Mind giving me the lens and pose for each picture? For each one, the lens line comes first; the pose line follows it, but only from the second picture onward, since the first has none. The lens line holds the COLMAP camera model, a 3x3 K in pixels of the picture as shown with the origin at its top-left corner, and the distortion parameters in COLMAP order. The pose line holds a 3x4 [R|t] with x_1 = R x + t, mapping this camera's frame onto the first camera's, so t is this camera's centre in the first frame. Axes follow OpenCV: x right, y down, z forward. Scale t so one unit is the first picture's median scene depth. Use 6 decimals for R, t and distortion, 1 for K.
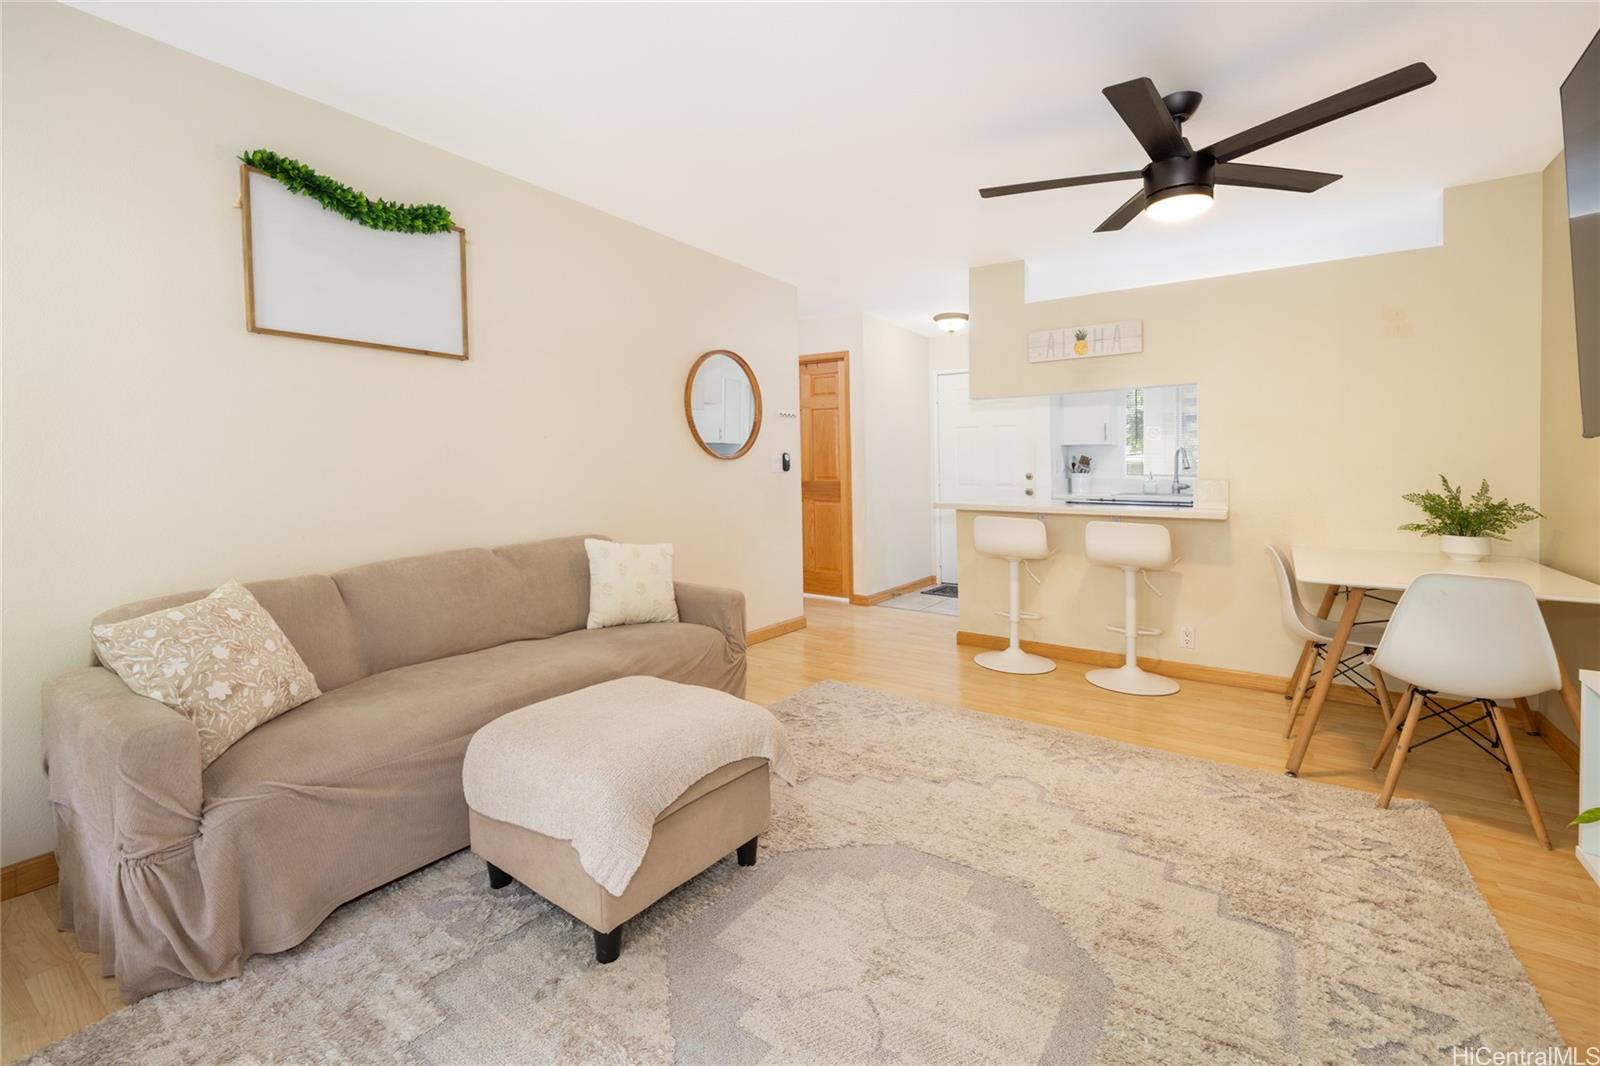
lens RADIAL K [[694.2, 0, 797.5], [0, 694.2, 484.3], [0, 0, 1]] dist [-0.003928, 0.001646]
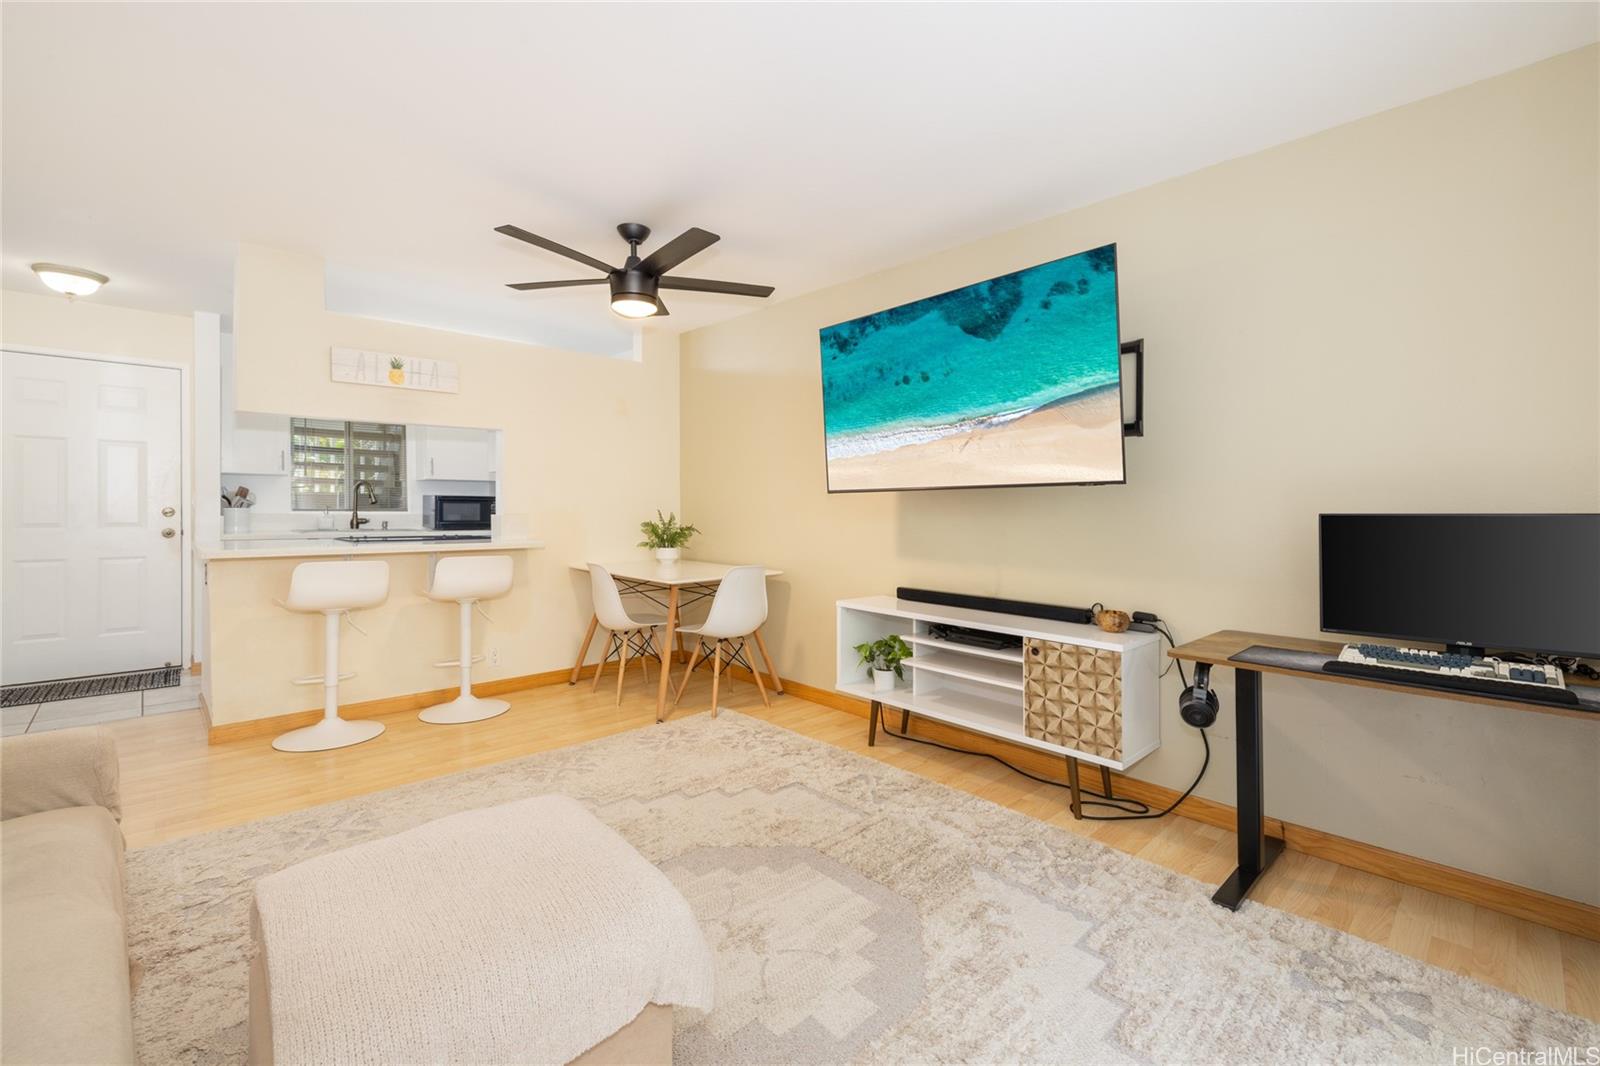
lens RADIAL K [[694.2, 0, 816.9], [0, 694.2, 492.9], [0, 0, 1]] dist [-0.003928, 0.001646]
pose [[0.191885, 0.014310, 0.981313, -0.534477], [0.013971, 0.999753, -0.017311, -0.018902], [-0.981318, 0.017032, 0.191637, 0.338724]]
